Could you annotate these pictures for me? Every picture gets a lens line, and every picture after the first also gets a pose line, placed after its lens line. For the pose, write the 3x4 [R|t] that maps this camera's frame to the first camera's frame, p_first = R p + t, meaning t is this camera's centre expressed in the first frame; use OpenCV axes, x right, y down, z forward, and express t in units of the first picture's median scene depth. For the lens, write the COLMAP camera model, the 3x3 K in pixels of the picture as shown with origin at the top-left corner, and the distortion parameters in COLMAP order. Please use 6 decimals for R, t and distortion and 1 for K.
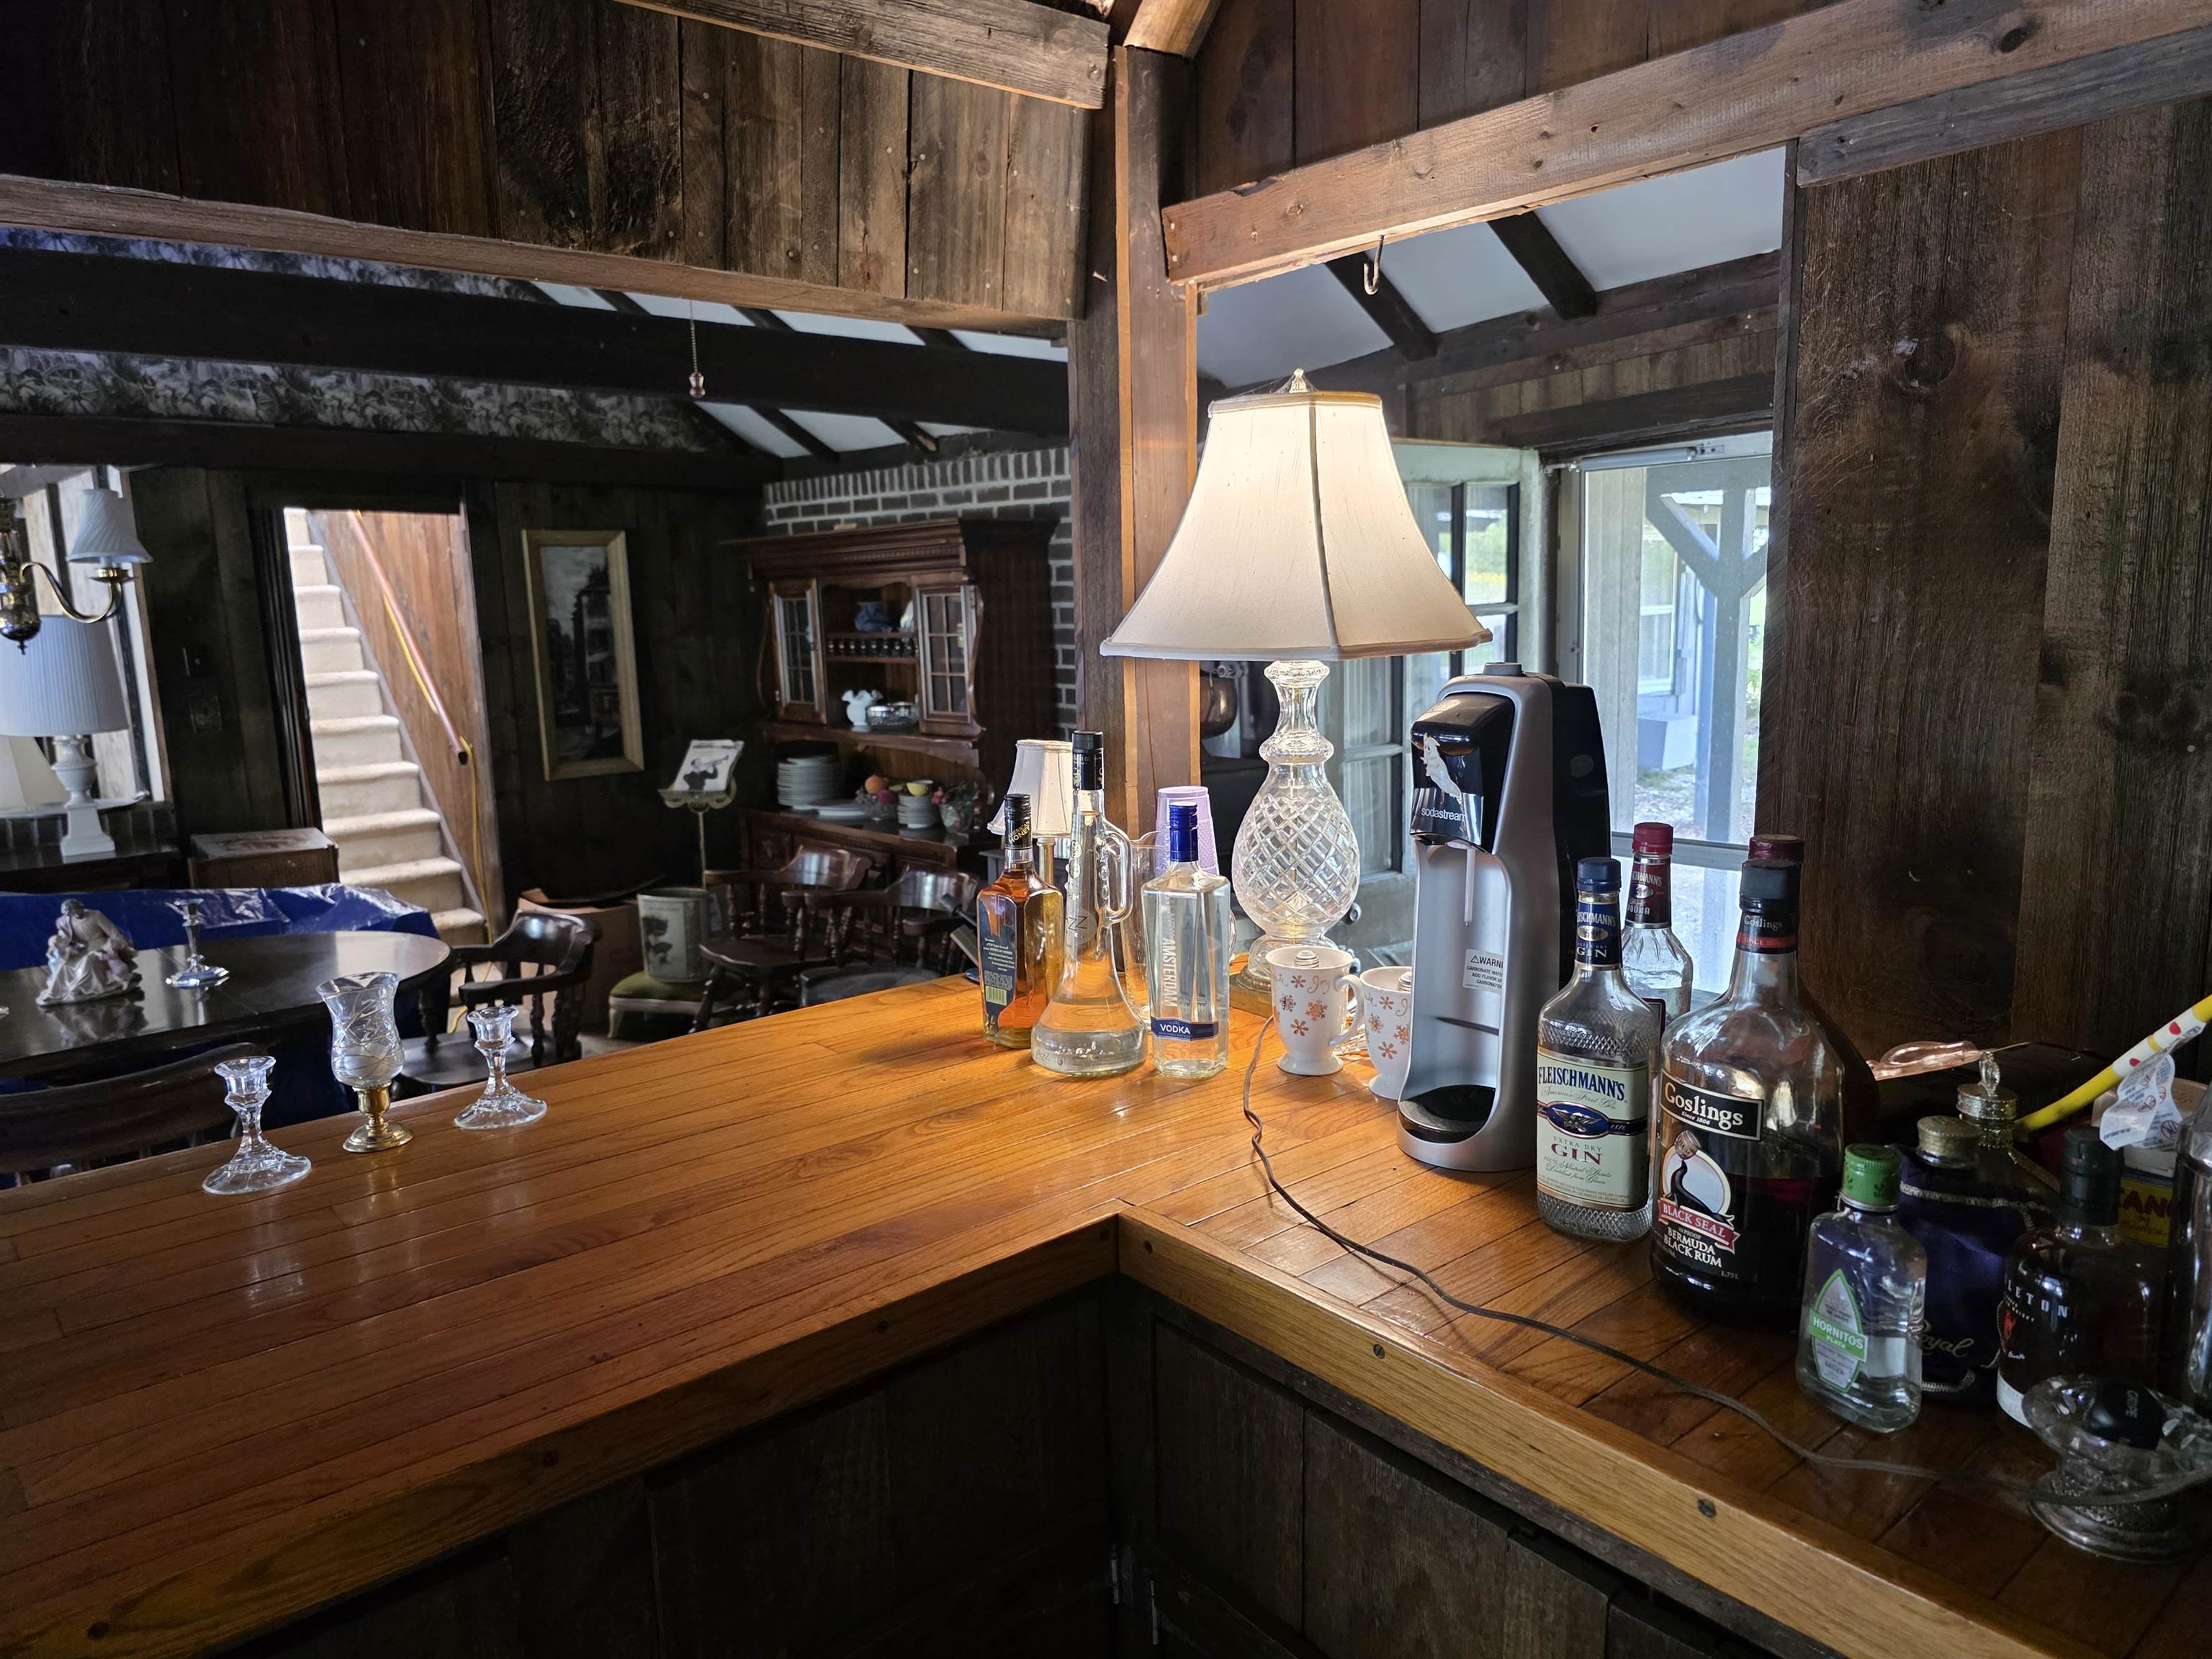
lens RADIAL K [[1492.2, 0, 1101.6], [0, 1492.2, 839.8], [0, 0, 1]] dist [0.034071, -0.008927]
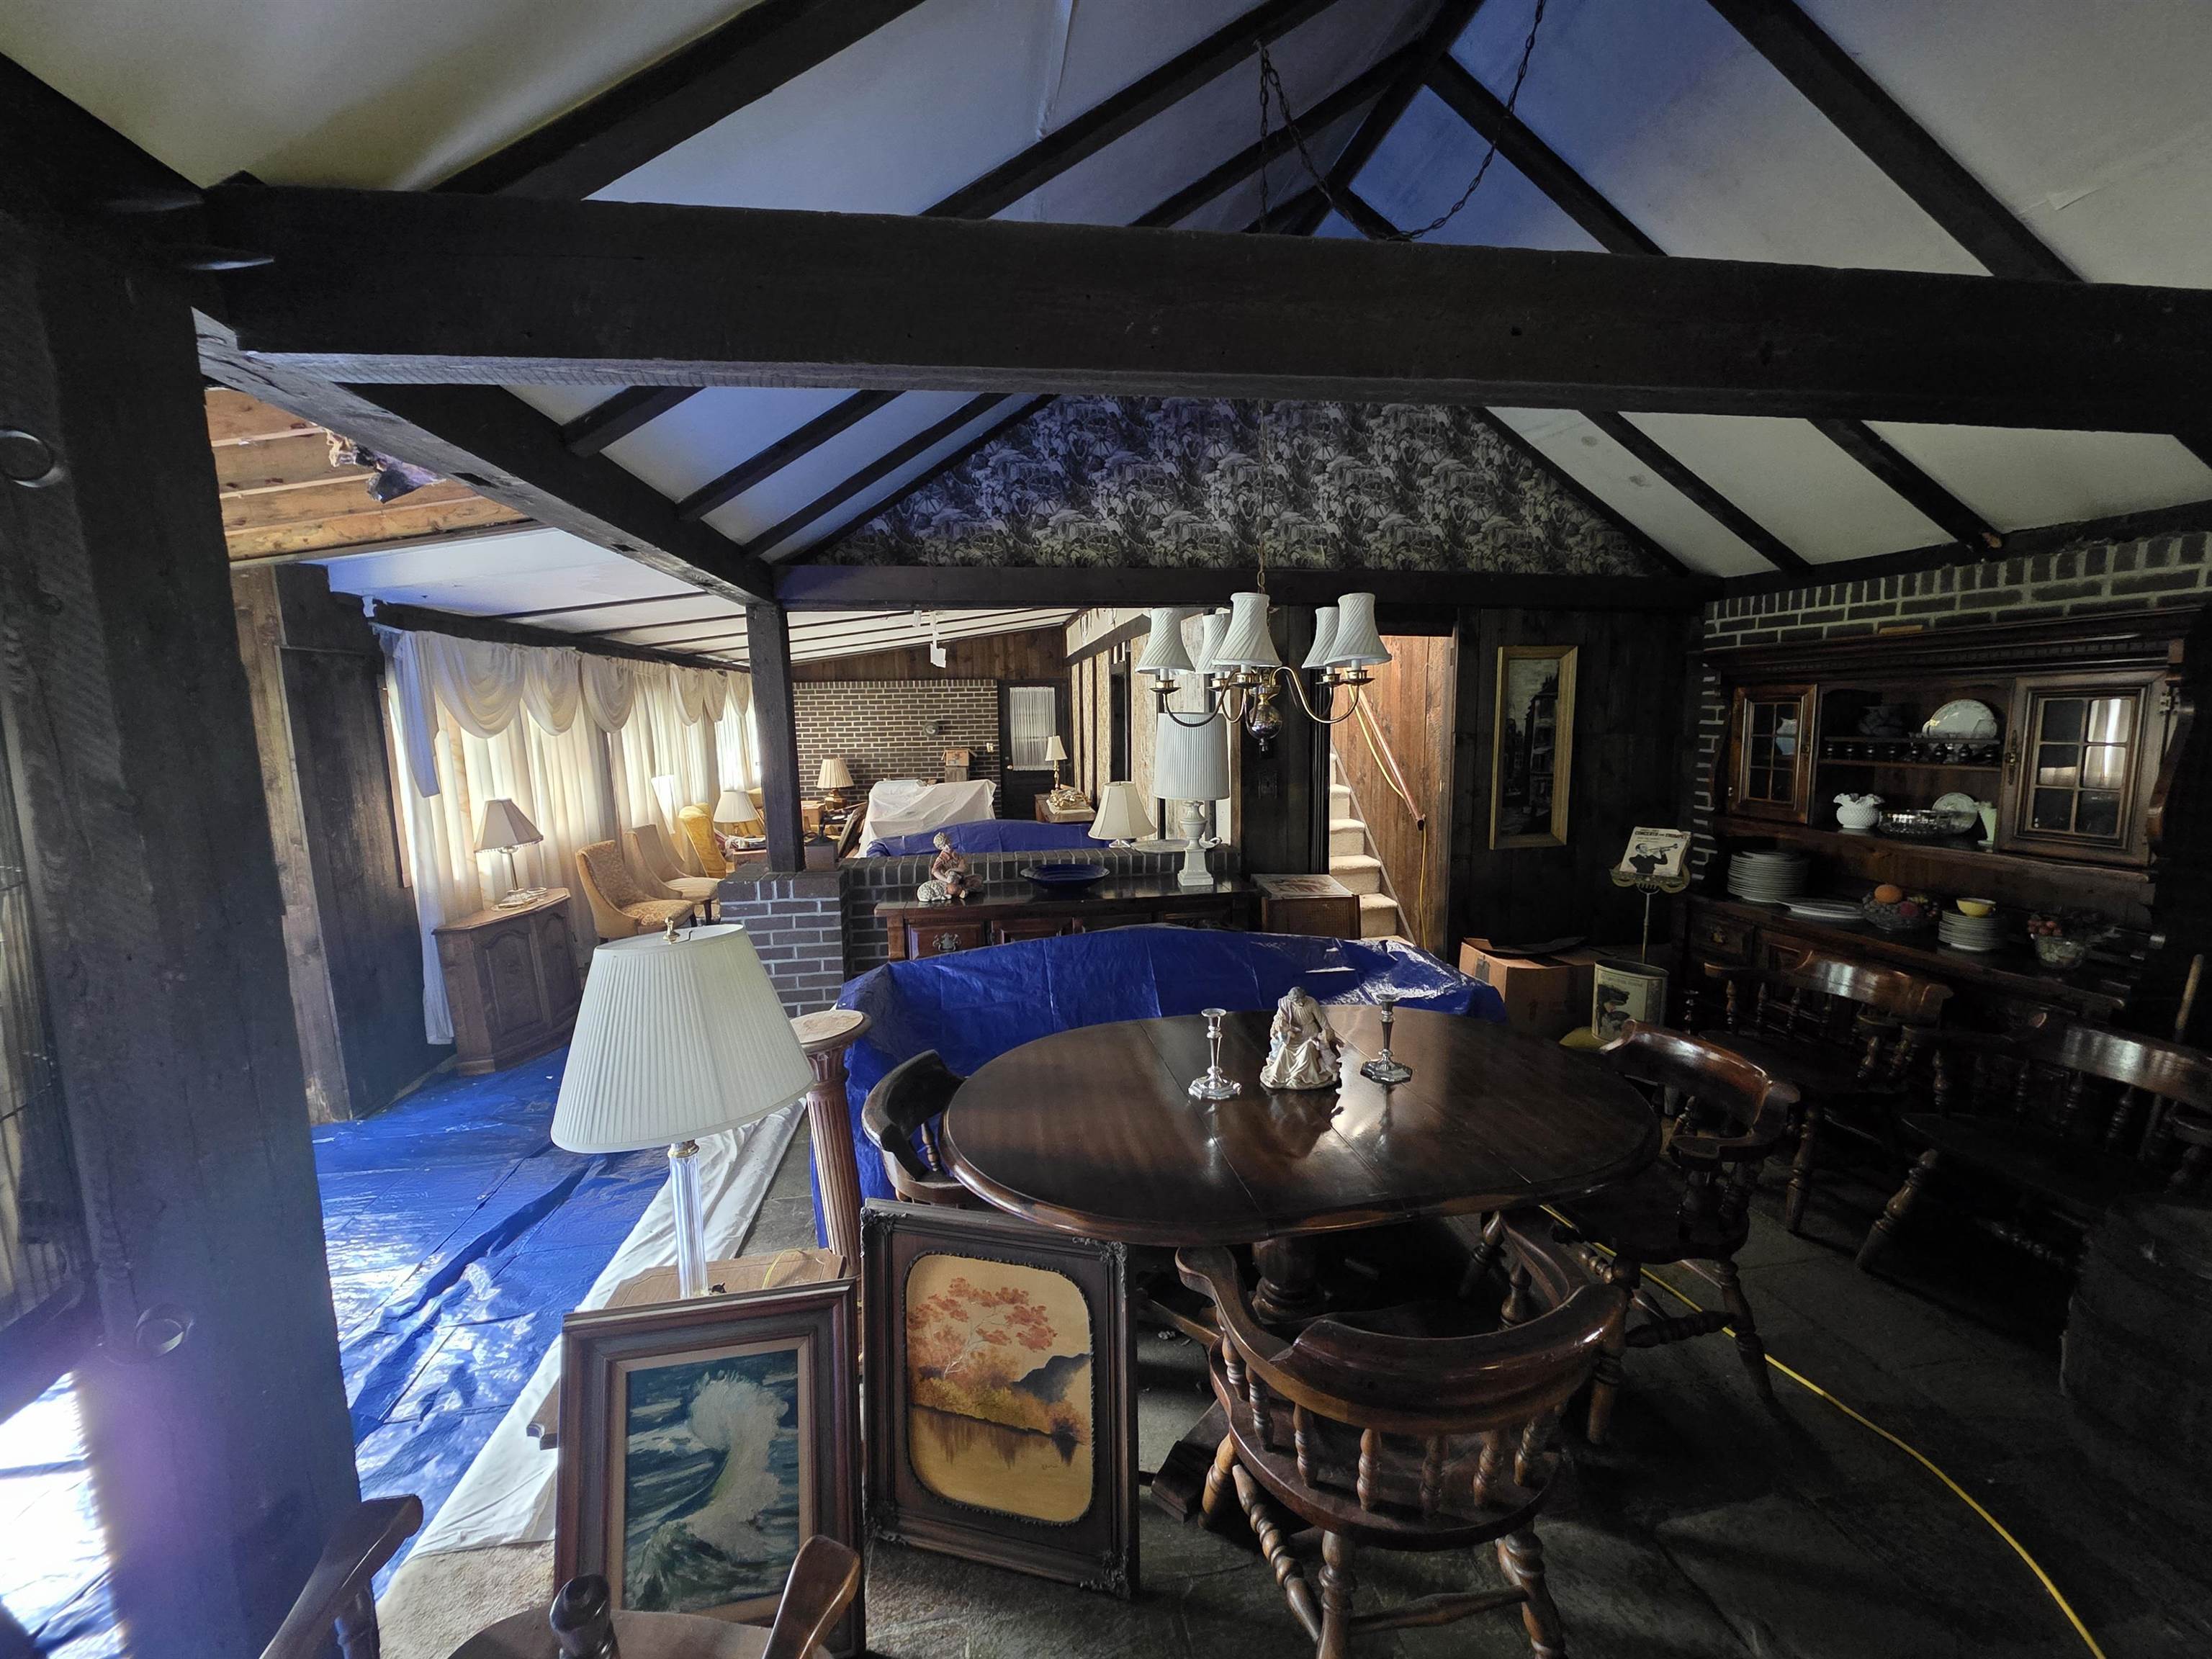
lens RADIAL K [[887.8, 0, 1116.3], [0, 887.8, 823.7], [0, 0, 1]] dist [-0.001989, -0.000251]
pose [[0.846703, 0.078912, -0.526182, -0.257634], [-0.093933, 0.995577, -0.001844, -0.031136], [0.523709, 0.050987, 0.850370, 0.225574]]
